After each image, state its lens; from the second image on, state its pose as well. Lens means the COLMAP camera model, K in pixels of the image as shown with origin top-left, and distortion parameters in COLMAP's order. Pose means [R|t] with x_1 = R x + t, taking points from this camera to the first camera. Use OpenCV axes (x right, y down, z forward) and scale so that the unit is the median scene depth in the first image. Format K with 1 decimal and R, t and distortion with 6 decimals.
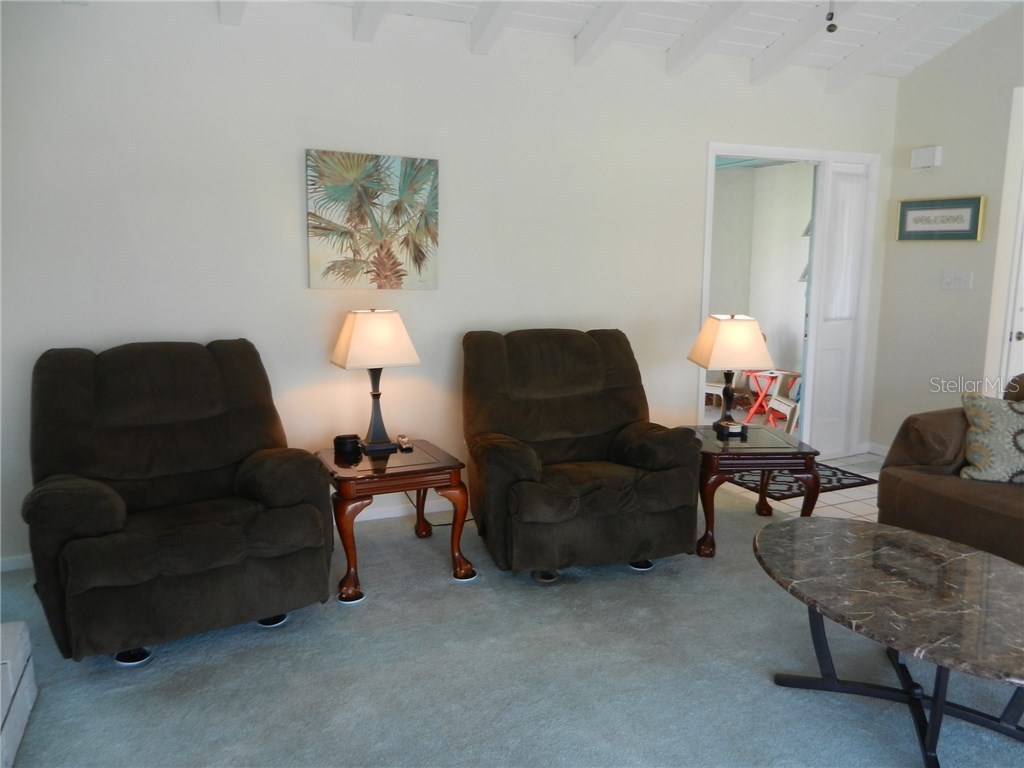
lens RADIAL K [[759.8, 0, 515.7], [0, 759.8, 385.1], [0, 0, 1]] dist [0.005939, -0.001556]
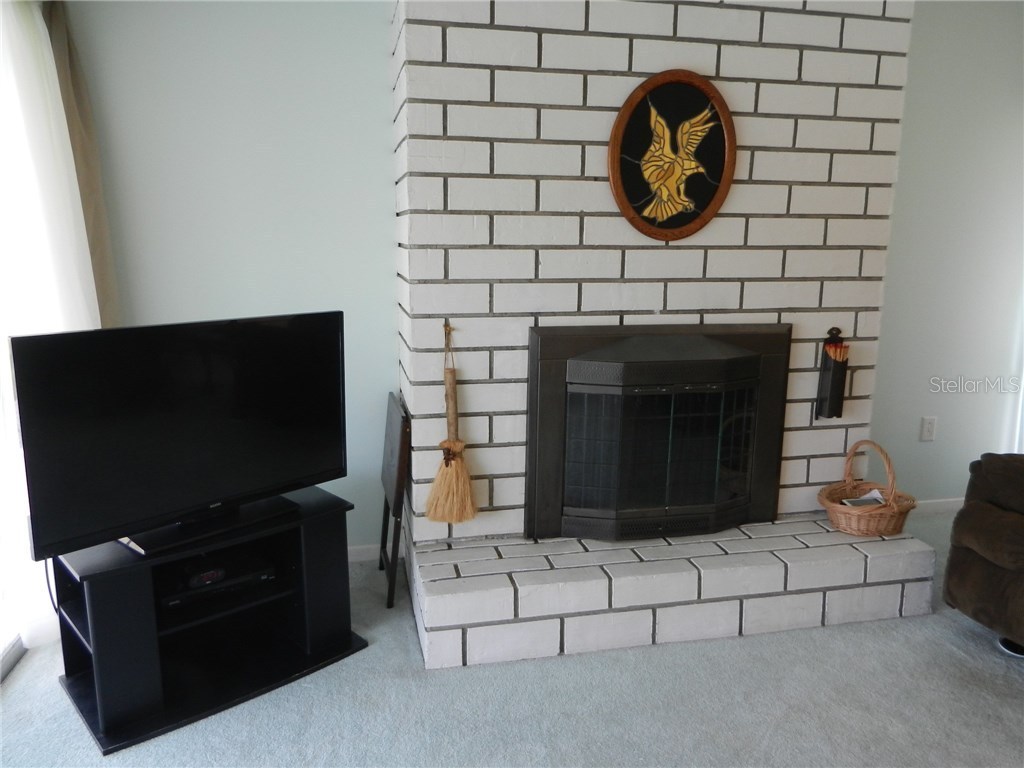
lens RADIAL K [[759.8, 0, 516.6], [0, 759.8, 383.6], [0, 0, 1]] dist [0.005939, -0.001556]
pose [[-0.204939, 0.179989, -0.962083, 0.343032], [-0.163466, 0.962847, 0.214953, -0.047600], [0.965028, 0.201321, -0.167903, 0.342620]]
